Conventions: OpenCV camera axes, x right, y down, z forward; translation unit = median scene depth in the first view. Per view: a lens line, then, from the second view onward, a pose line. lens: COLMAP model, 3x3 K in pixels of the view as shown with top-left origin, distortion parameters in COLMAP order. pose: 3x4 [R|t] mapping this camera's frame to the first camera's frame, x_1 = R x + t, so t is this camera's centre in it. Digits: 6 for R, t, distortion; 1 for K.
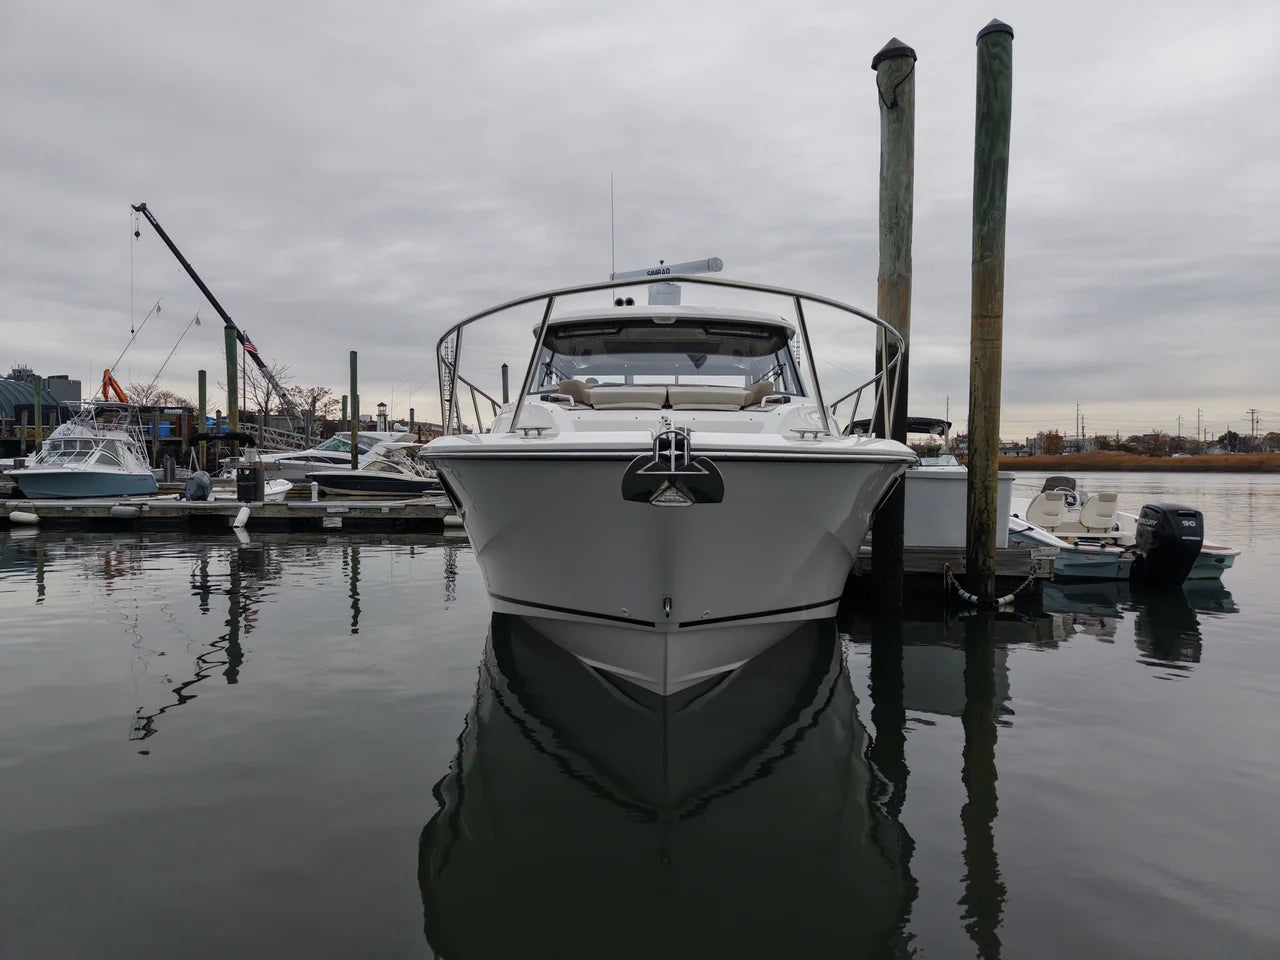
lens RADIAL K [[886.1, 0, 641.0], [0, 886.1, 488.4], [0, 0, 1]] dist [0.024208, -0.017585]
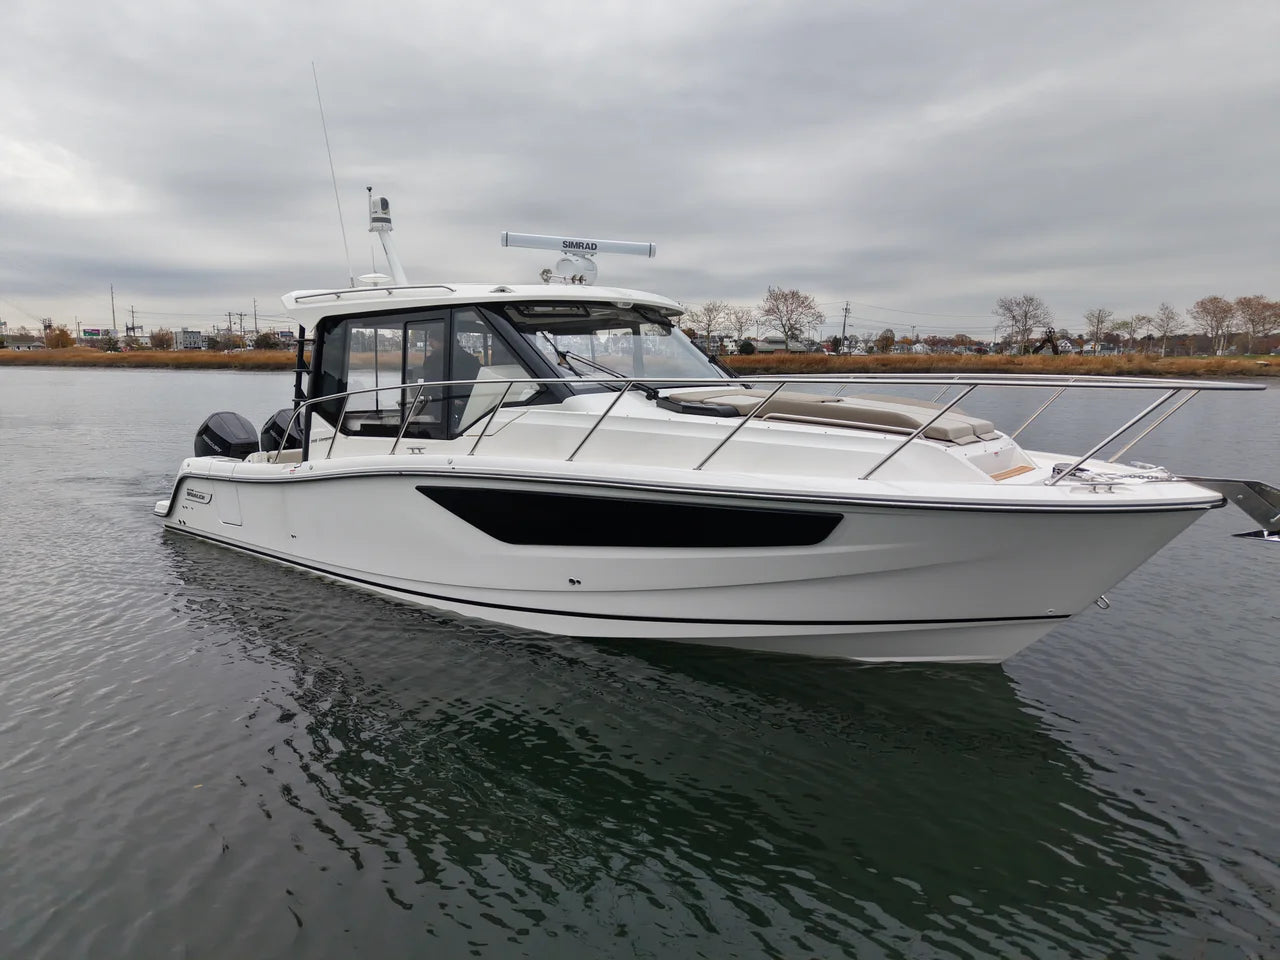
lens RADIAL K [[886.1, 0, 637.5], [0, 886.1, 484.5], [0, 0, 1]] dist [0.024208, -0.017585]
pose [[0.609290, -0.119115, 0.783950, -0.606653], [0.019564, 0.990610, 0.135310, -0.101234], [-0.792706, -0.067106, 0.605899, 0.310994]]
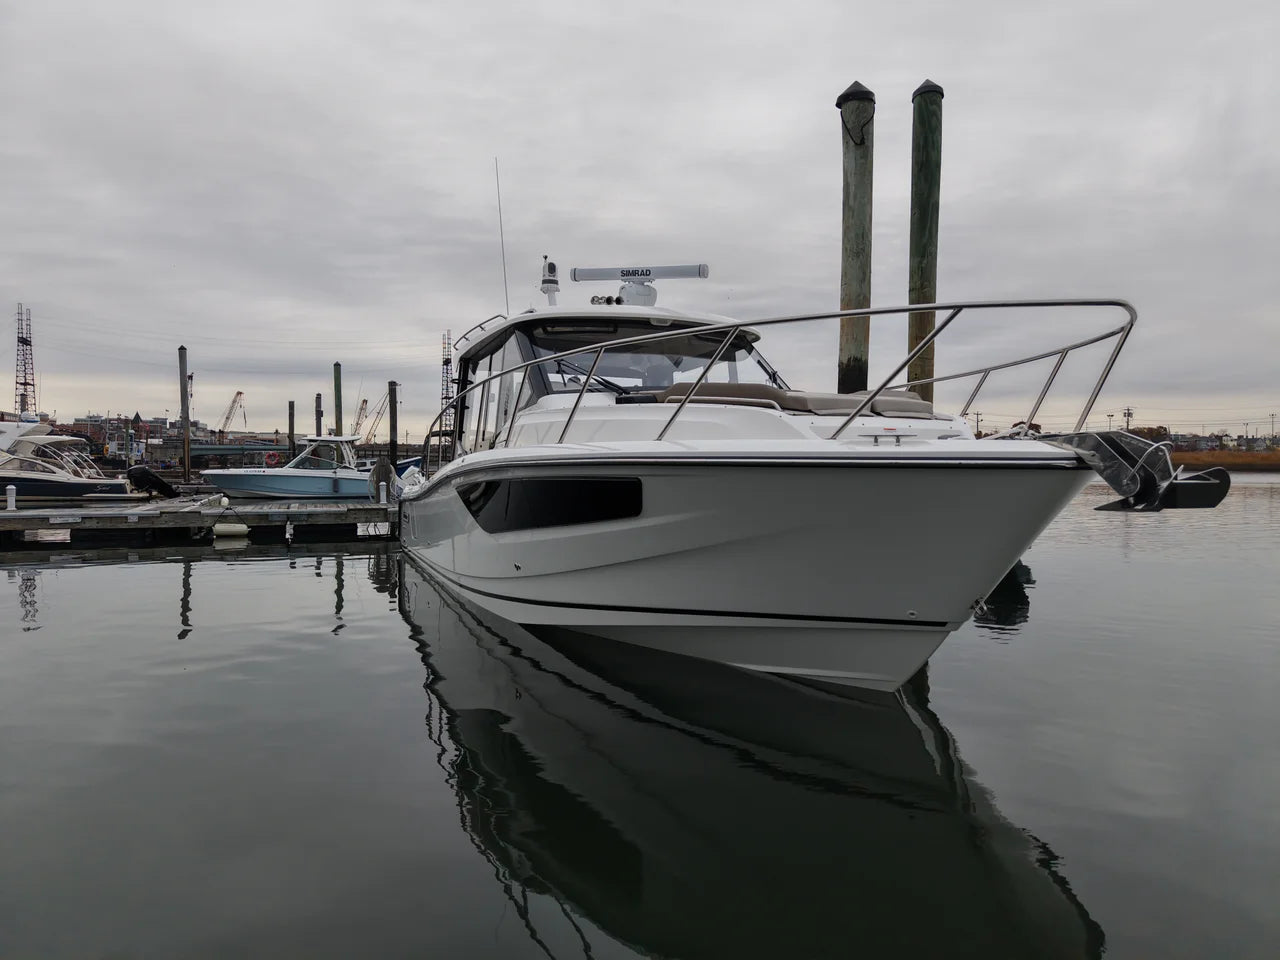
lens RADIAL K [[886.1, 0, 645.5], [0, 886.1, 481.7], [0, 0, 1]] dist [0.024208, -0.017585]
pose [[0.914349, -0.006577, 0.404873, -0.318198], [0.008554, 0.999959, -0.003072, -0.006201], [-0.404836, 0.006272, 0.914368, 0.077919]]
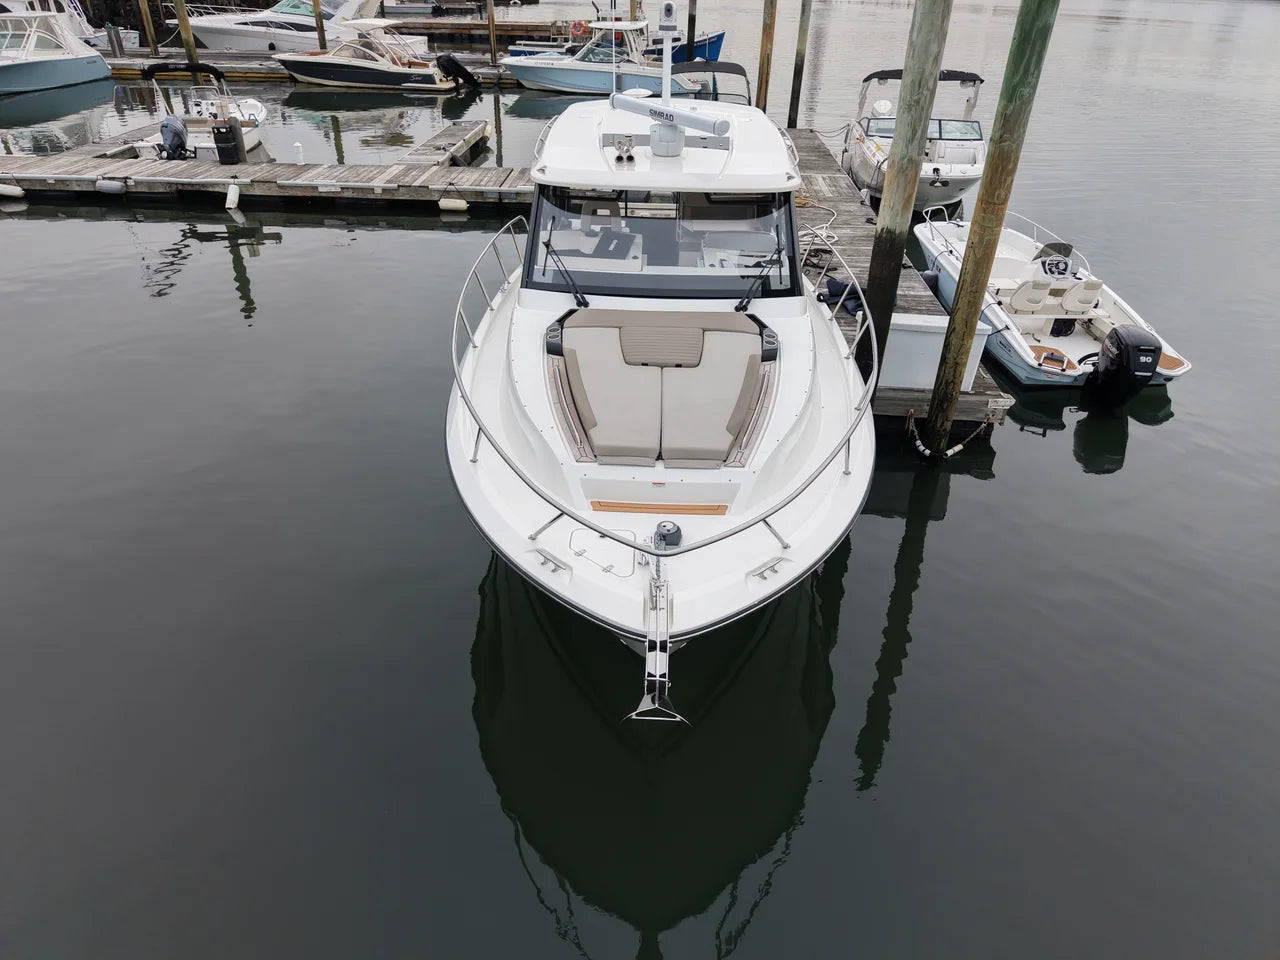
lens RADIAL K [[886.1, 0, 641.0], [0, 886.1, 505.2], [0, 0, 1]] dist [0.024208, -0.017585]
pose [[0.999876, 0.015056, 0.004720, -0.000115], [-0.015318, 0.854450, 0.519308, -0.324191], [0.003786, -0.519315, 0.854574, -0.016032]]
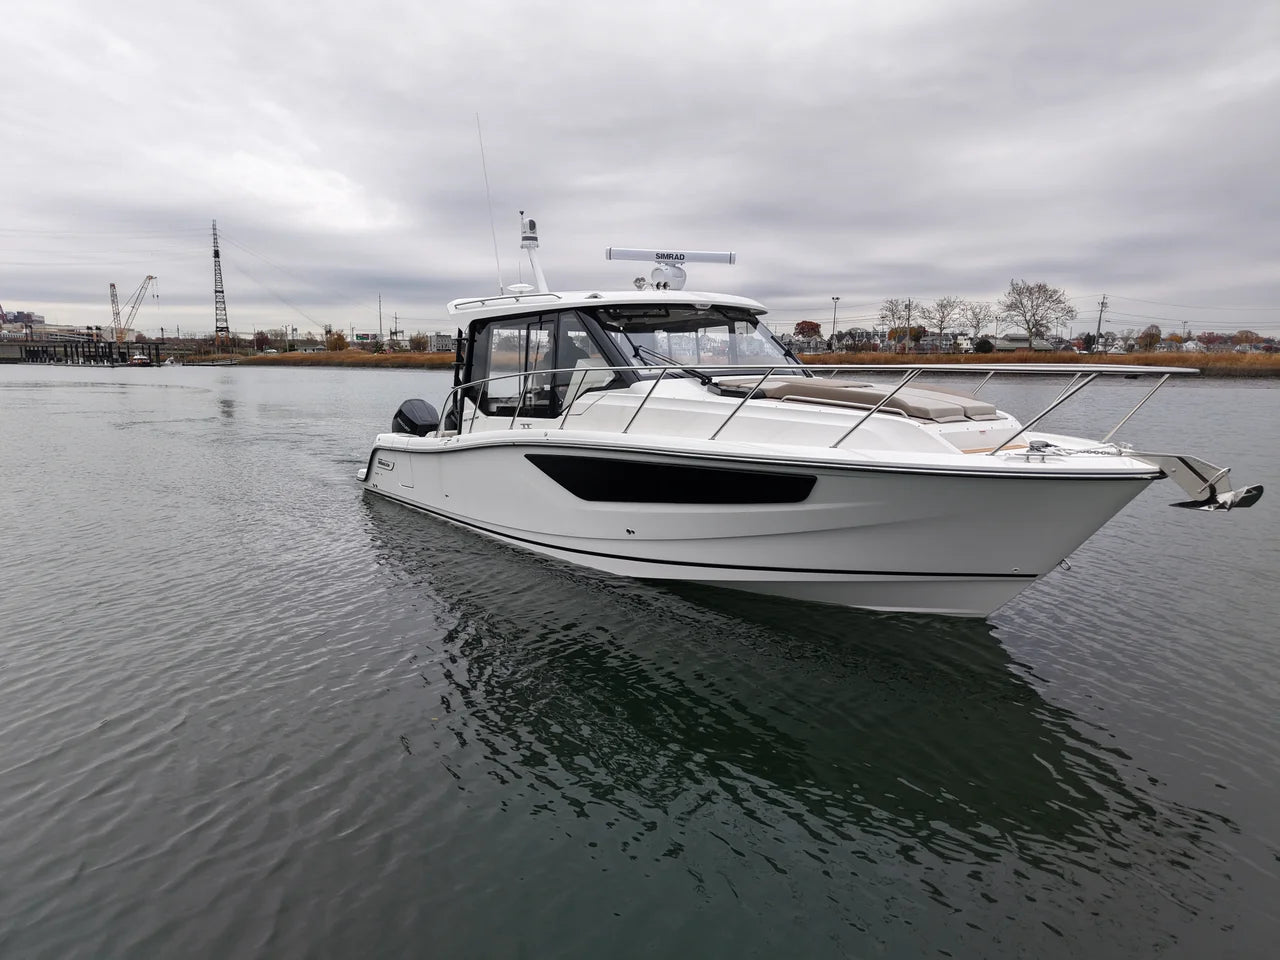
lens RADIAL K [[886.1, 0, 642.4], [0, 886.1, 490.6], [0, 0, 1]] dist [0.024208, -0.017585]
pose [[0.781378, -0.101298, 0.615781, -0.616720], [0.020360, 0.990350, 0.137082, -0.090339], [-0.623726, -0.094575, 0.775901, 0.110840]]
